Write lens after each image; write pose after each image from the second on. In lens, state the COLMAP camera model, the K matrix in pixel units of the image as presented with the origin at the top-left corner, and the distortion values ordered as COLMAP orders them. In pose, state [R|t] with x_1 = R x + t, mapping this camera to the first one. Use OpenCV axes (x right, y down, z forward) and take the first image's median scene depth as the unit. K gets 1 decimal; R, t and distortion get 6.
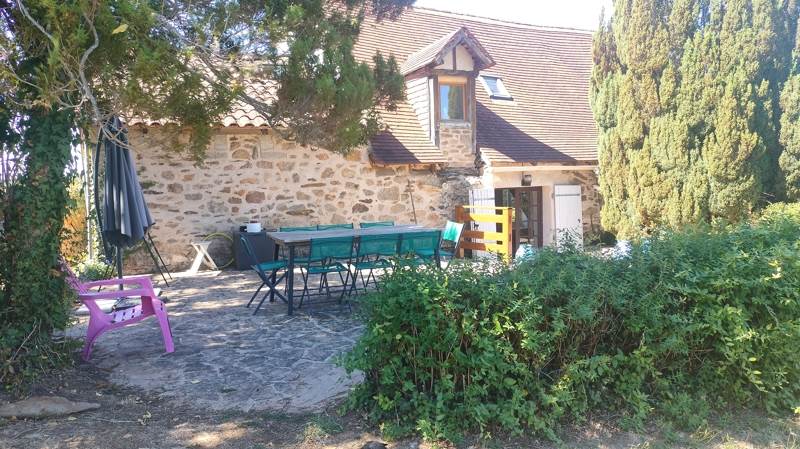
lens RADIAL K [[601.7, 0, 399.6], [0, 601.7, 224.0], [0, 0, 1]] dist [0.003277, 0.000349]
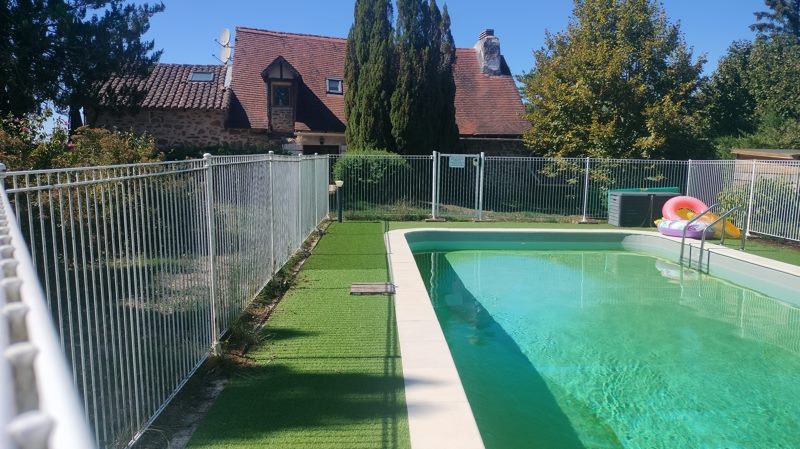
lens RADIAL K [[601.7, 0, 400.8], [0, 601.7, 224.2], [0, 0, 1]] dist [0.003277, 0.000349]
pose [[0.970419, 0.070834, -0.230803, 0.957024], [-0.062212, 0.997074, 0.044431, 0.086940], [0.233275, -0.028758, 0.971986, -0.749120]]
